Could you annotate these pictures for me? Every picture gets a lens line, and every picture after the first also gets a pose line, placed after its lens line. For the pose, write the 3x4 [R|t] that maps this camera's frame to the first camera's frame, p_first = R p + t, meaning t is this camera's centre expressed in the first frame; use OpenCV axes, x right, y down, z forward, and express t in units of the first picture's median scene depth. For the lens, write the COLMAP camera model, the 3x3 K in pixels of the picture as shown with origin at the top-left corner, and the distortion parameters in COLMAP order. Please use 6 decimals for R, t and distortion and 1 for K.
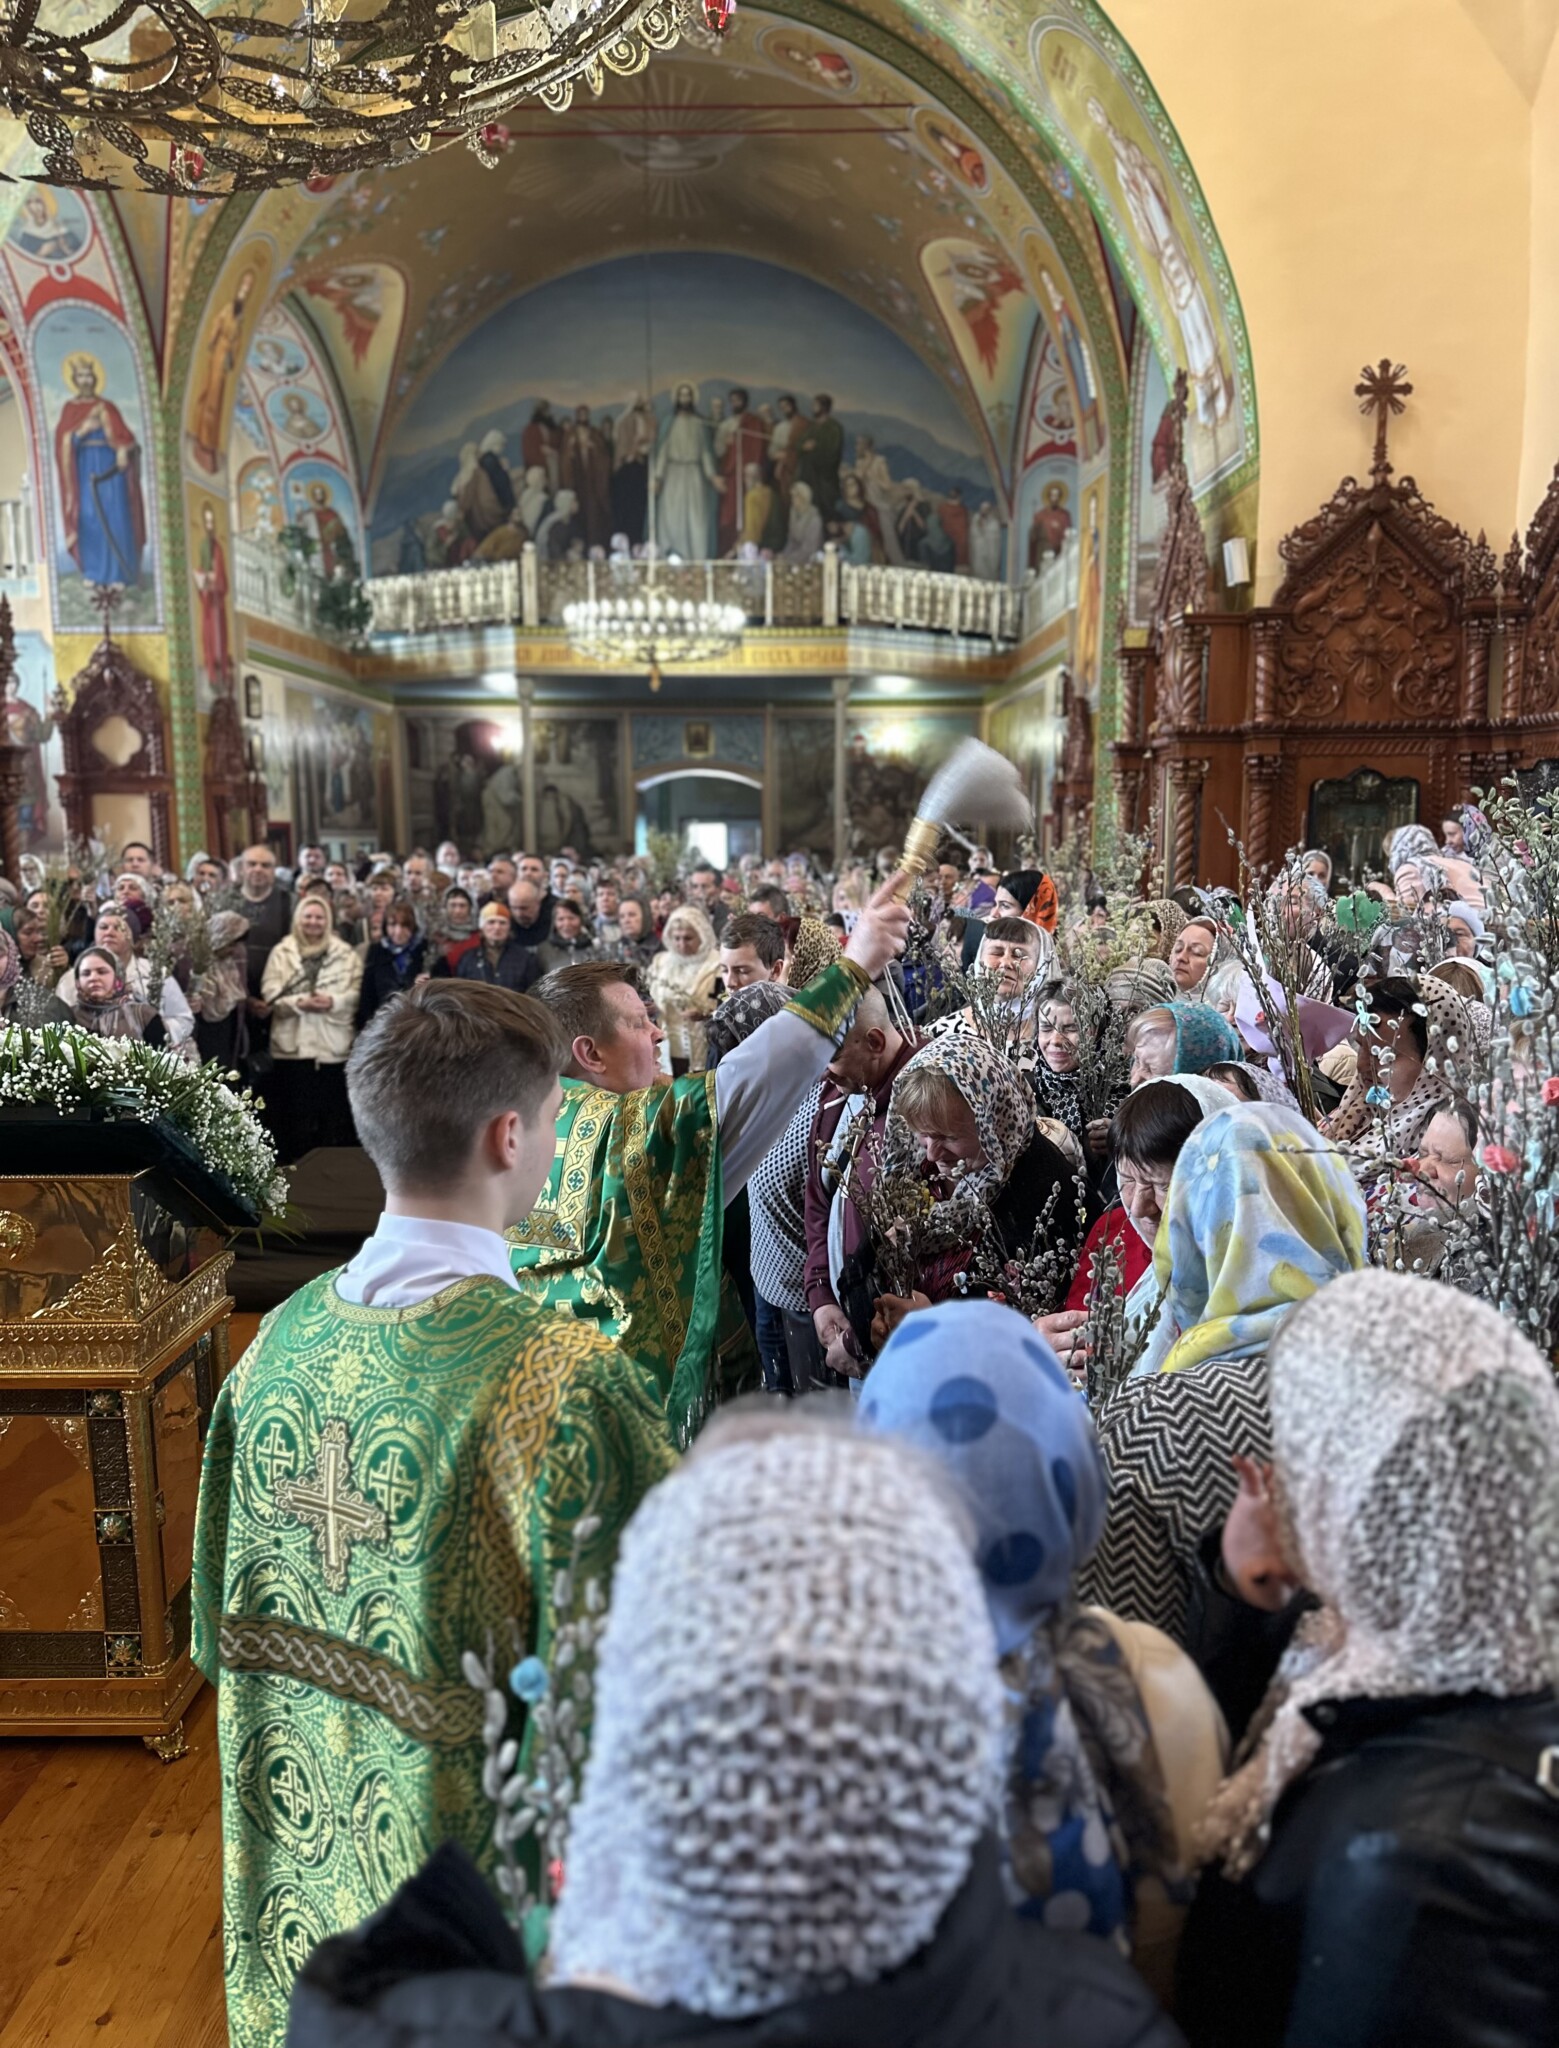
lens RADIAL K [[1468.3, 0, 782.6], [0, 1468.3, 1033.1], [0, 0, 1]] dist [0.078395, -0.134308]
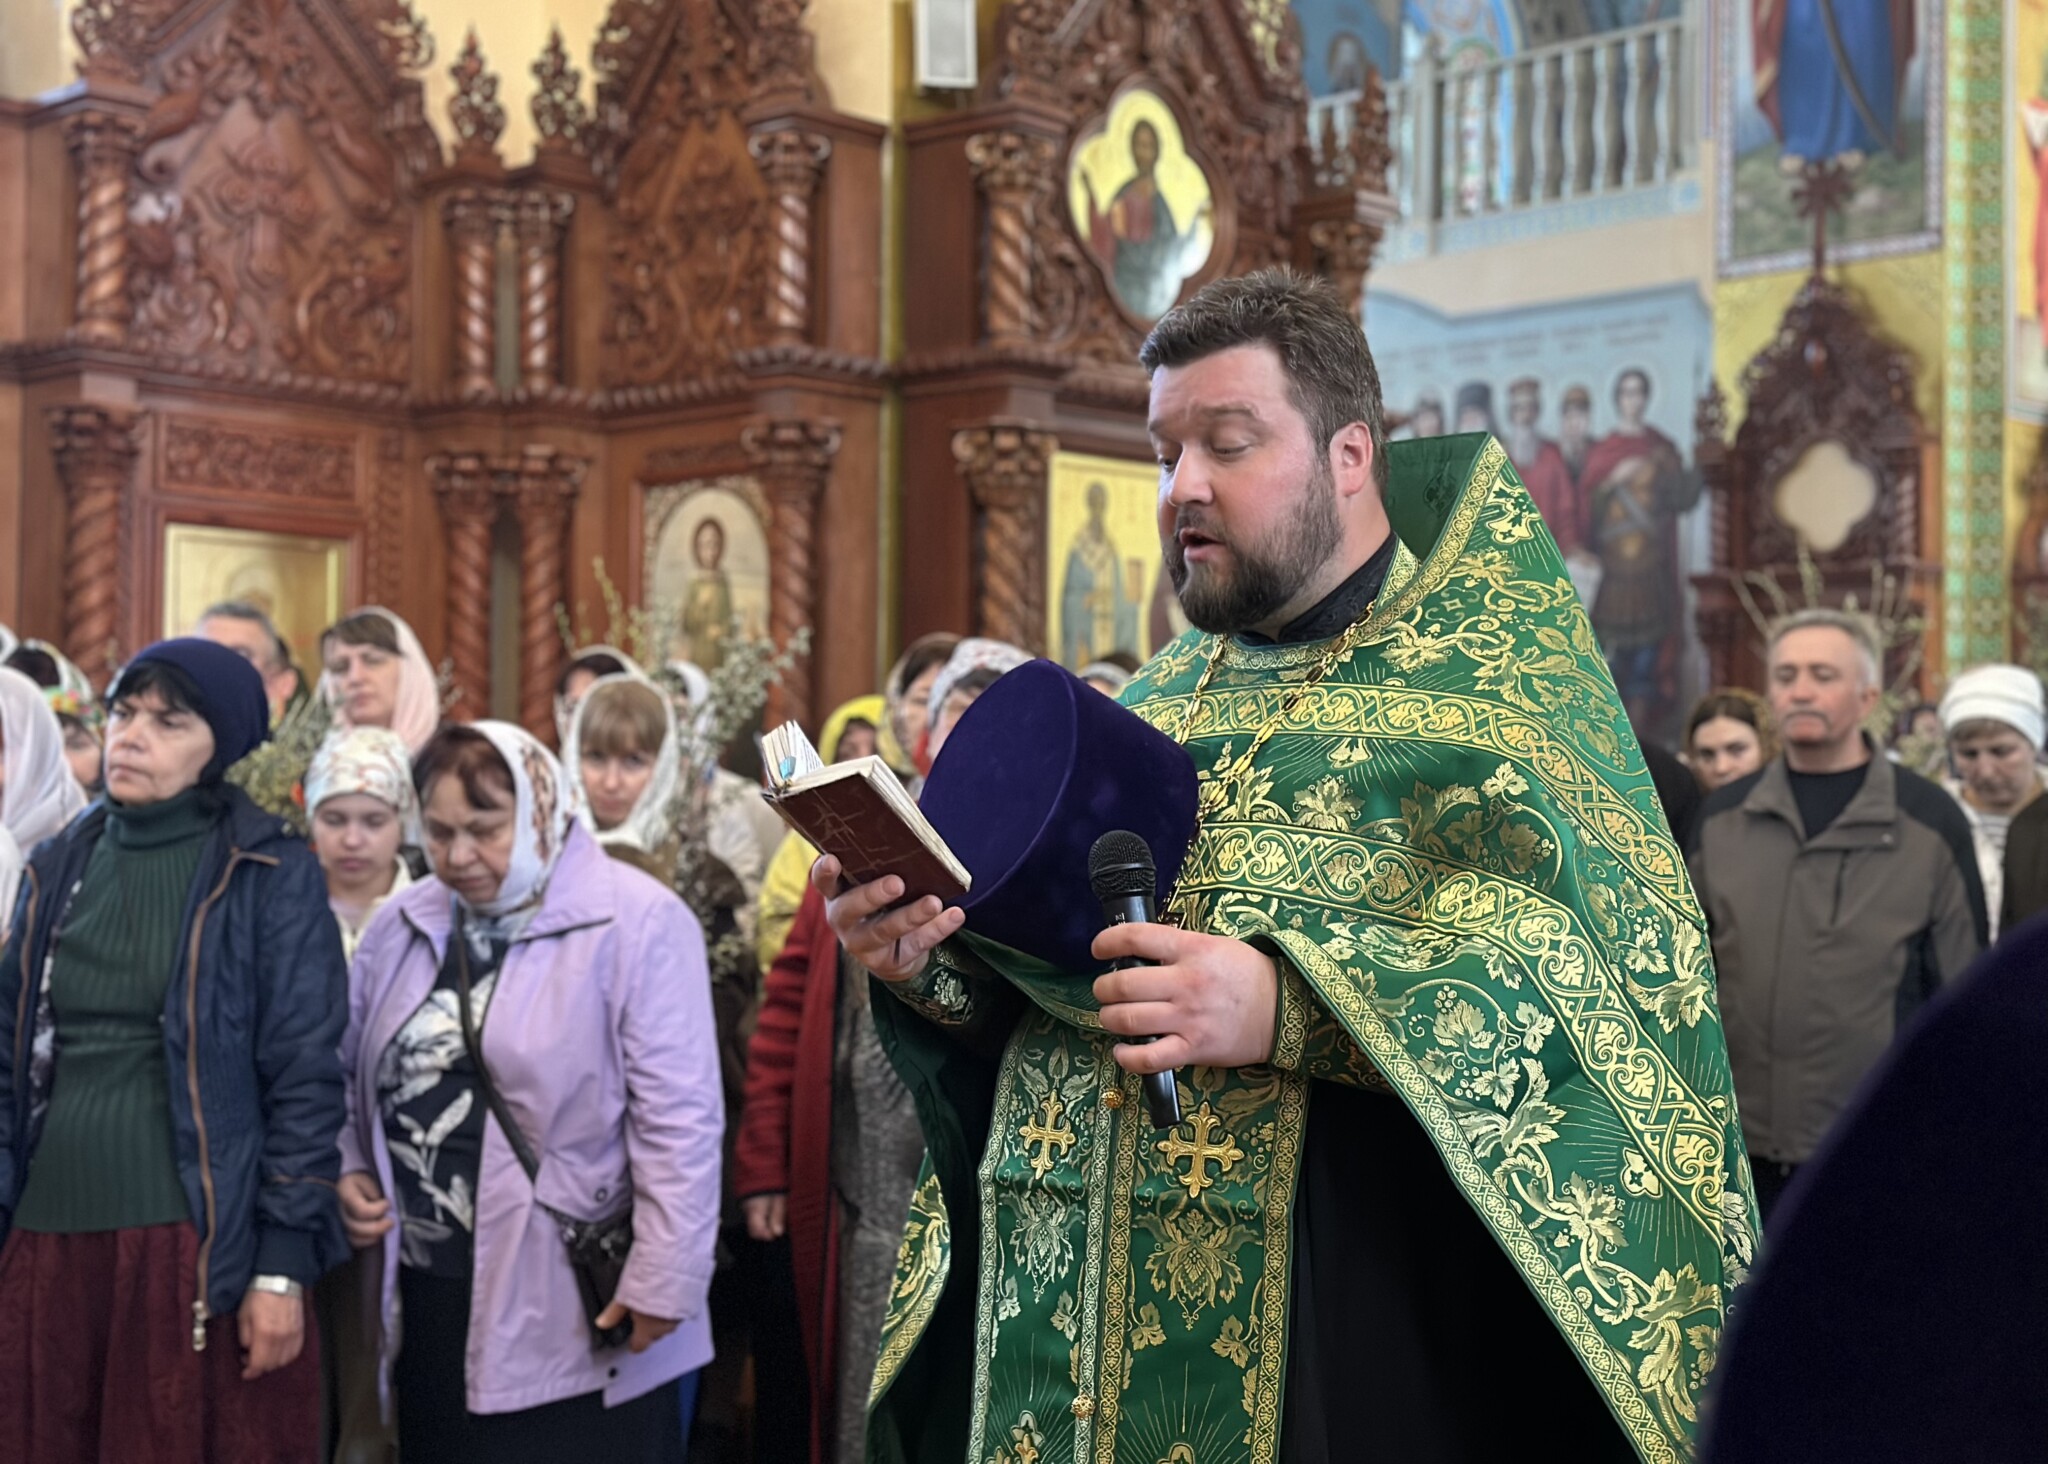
lens RADIAL K [[2752.6, 0, 1024.0], [0, 2752.6, 732.0], [0, 0, 1]] dist [0.116697, -0.010322]
pose [[0.693845, -0.006465, -0.720096, -0.007001], [-0.114852, 0.986166, -0.119519, 0.003171], [0.710907, 0.165632, 0.683504, 0.242360]]
